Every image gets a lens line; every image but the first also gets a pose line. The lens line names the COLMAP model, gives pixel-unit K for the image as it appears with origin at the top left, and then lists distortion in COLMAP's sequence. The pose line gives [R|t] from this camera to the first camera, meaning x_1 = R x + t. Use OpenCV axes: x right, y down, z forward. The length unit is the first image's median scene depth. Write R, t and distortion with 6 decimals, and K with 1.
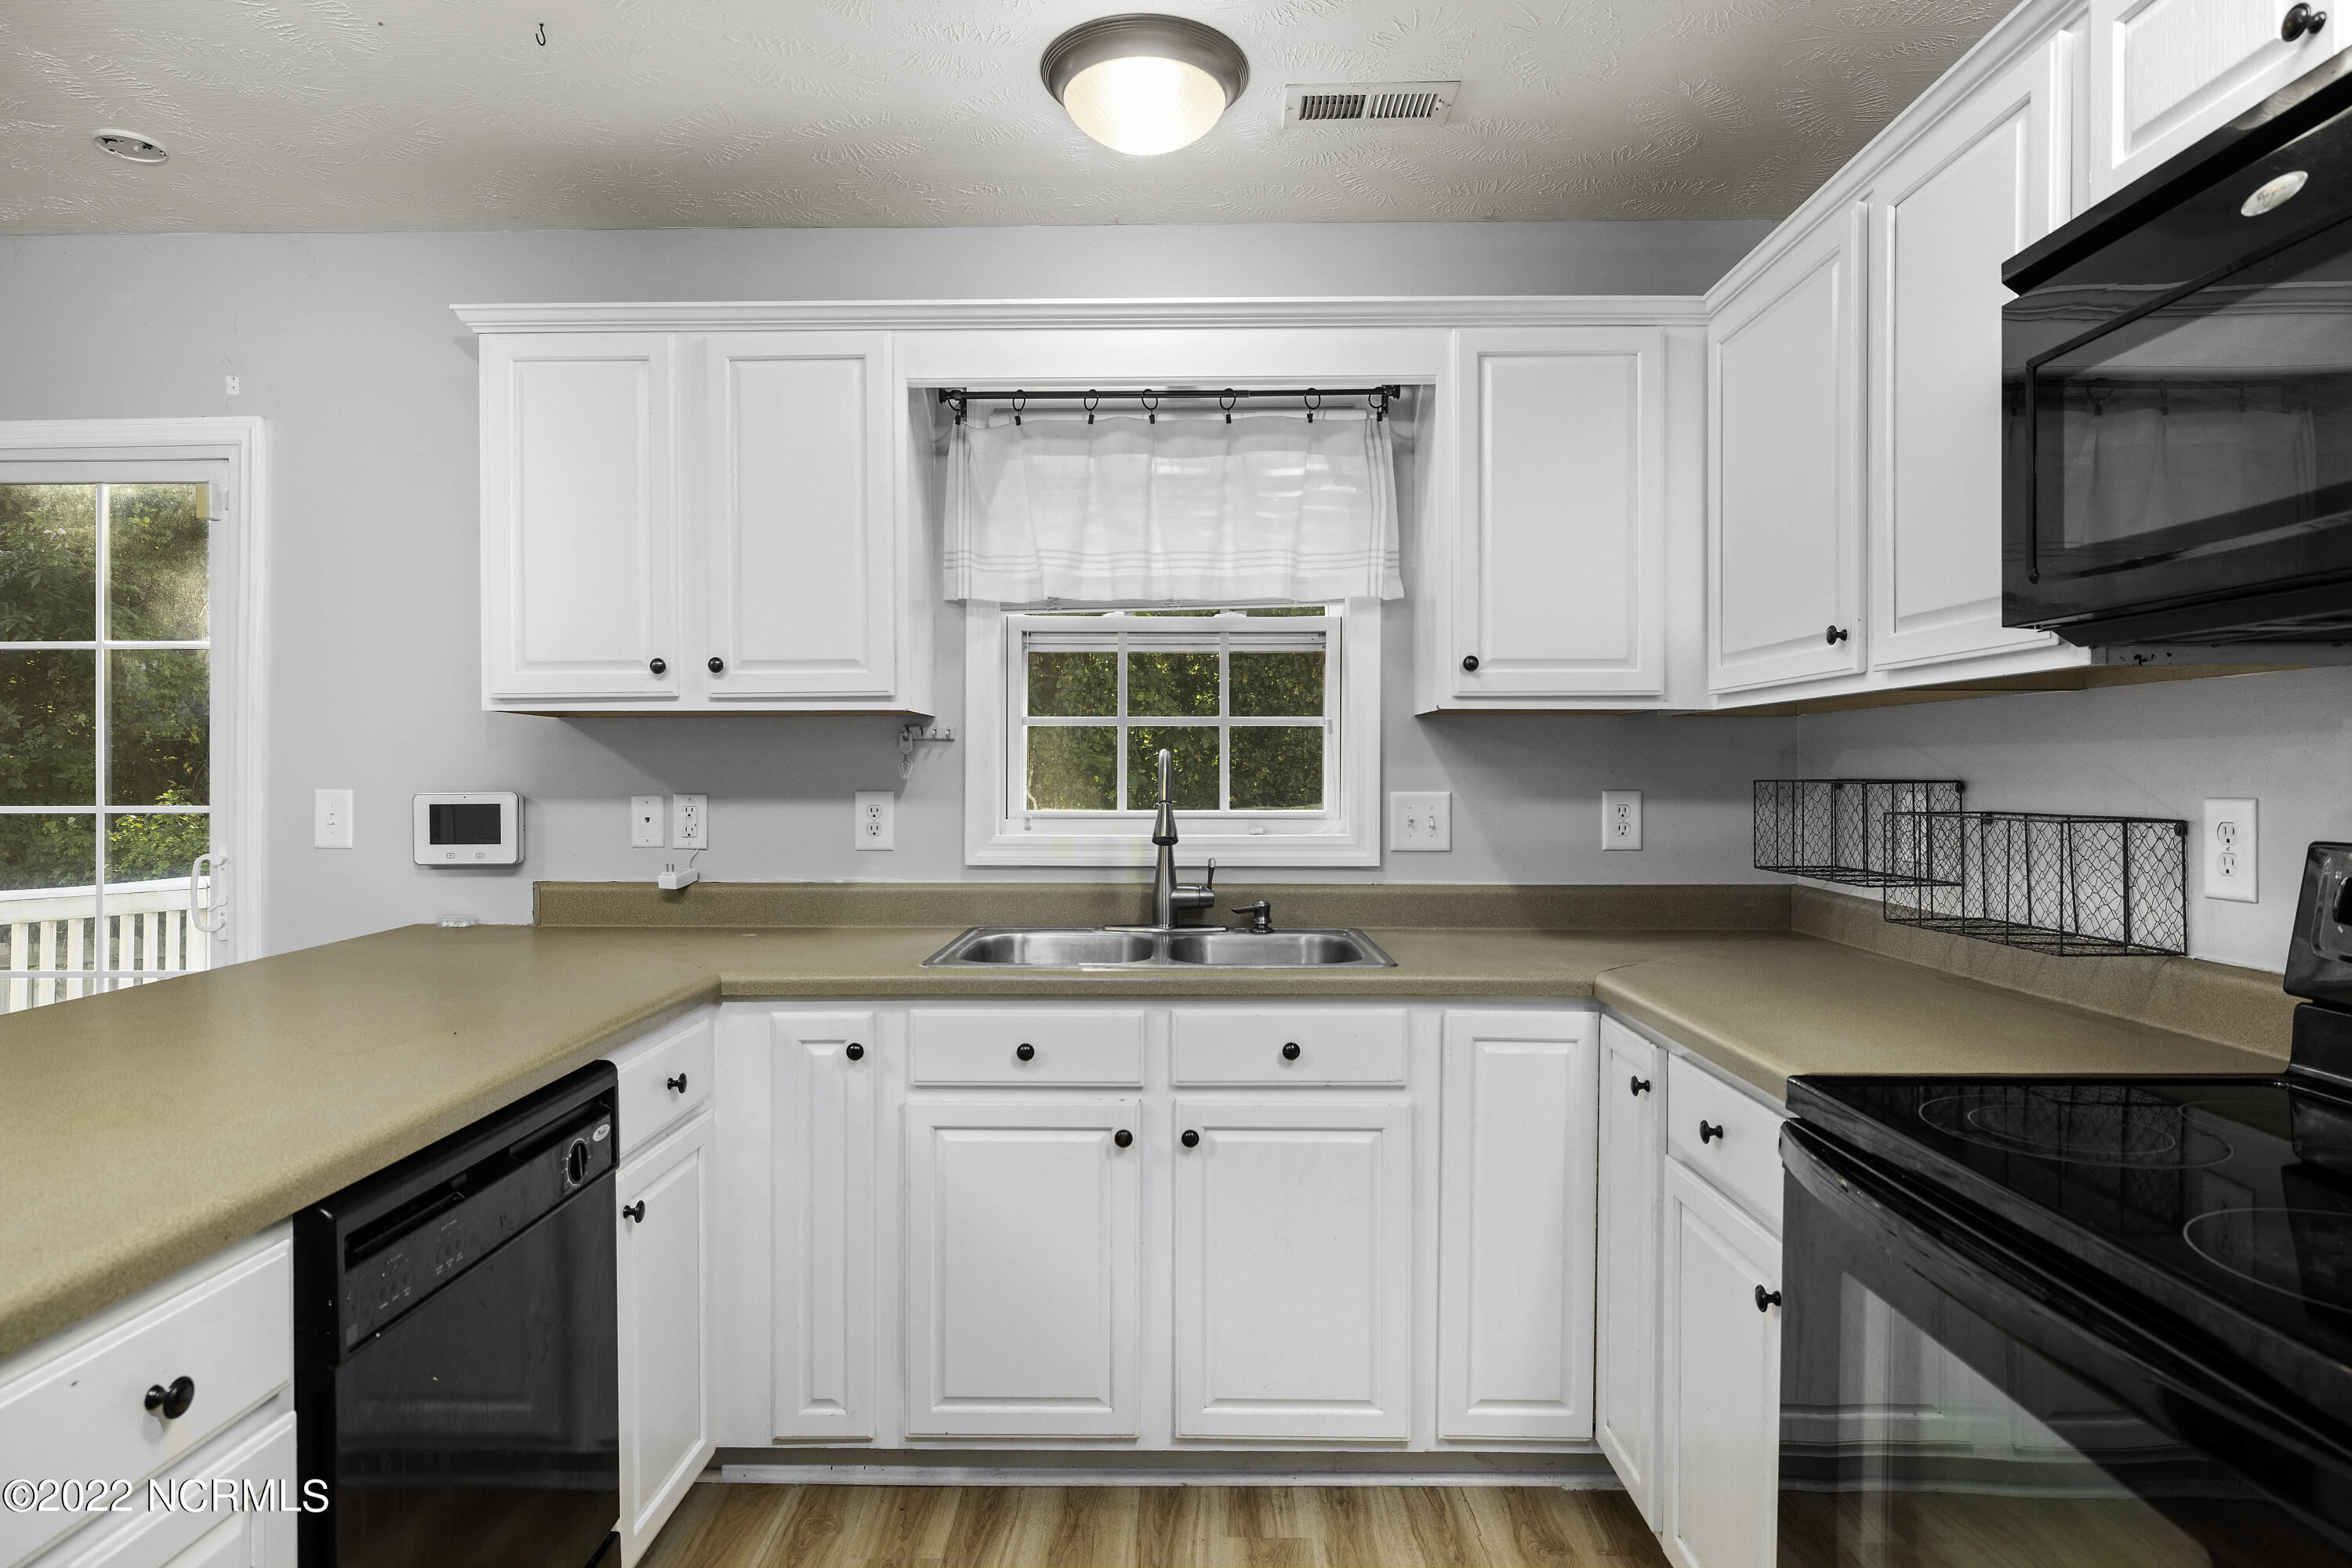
lens RADIAL K [[1371.4, 0, 1173.3], [0, 1371.4, 770.7], [0, 0, 1]] dist [0.005507, 0.000584]
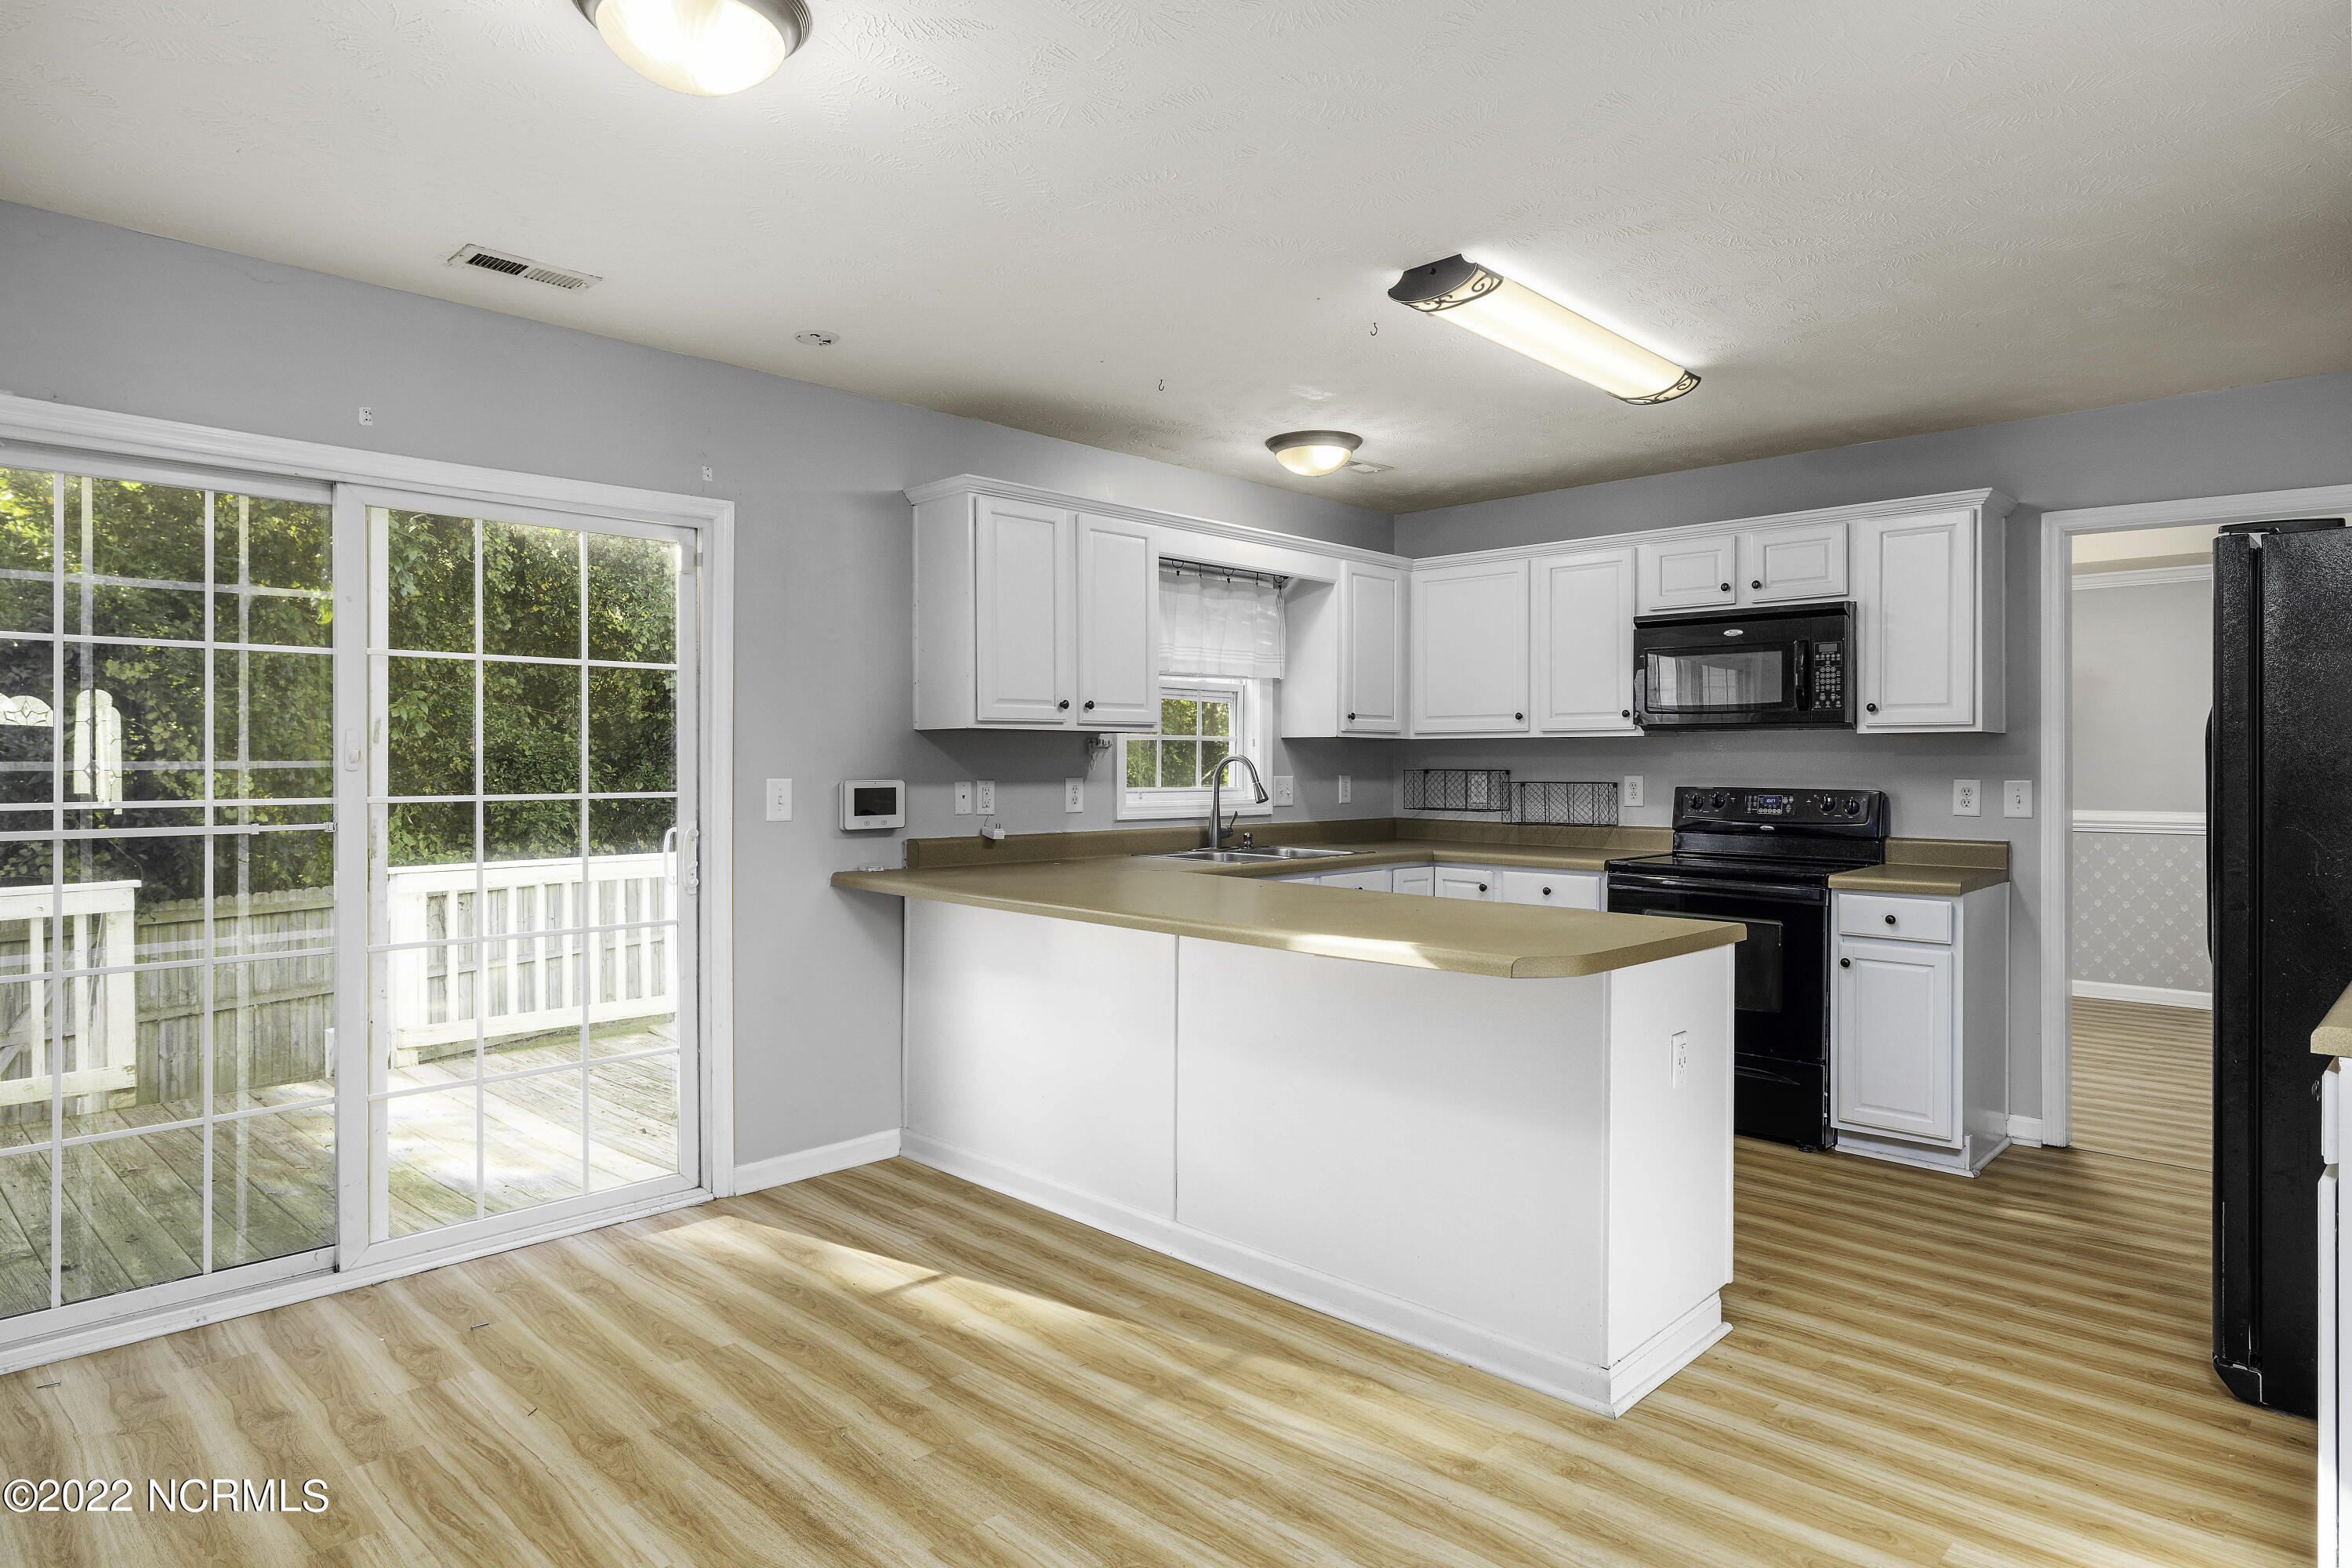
lens RADIAL K [[1371.4, 0, 1172.0], [0, 1371.4, 780.2], [0, 0, 1]] dist [0.005507, 0.000584]
pose [[0.683482, -0.006002, 0.729942, -1.370113], [-0.002594, 0.999940, 0.010651, -0.000294], [-0.729962, -0.009174, 0.683426, -0.240200]]
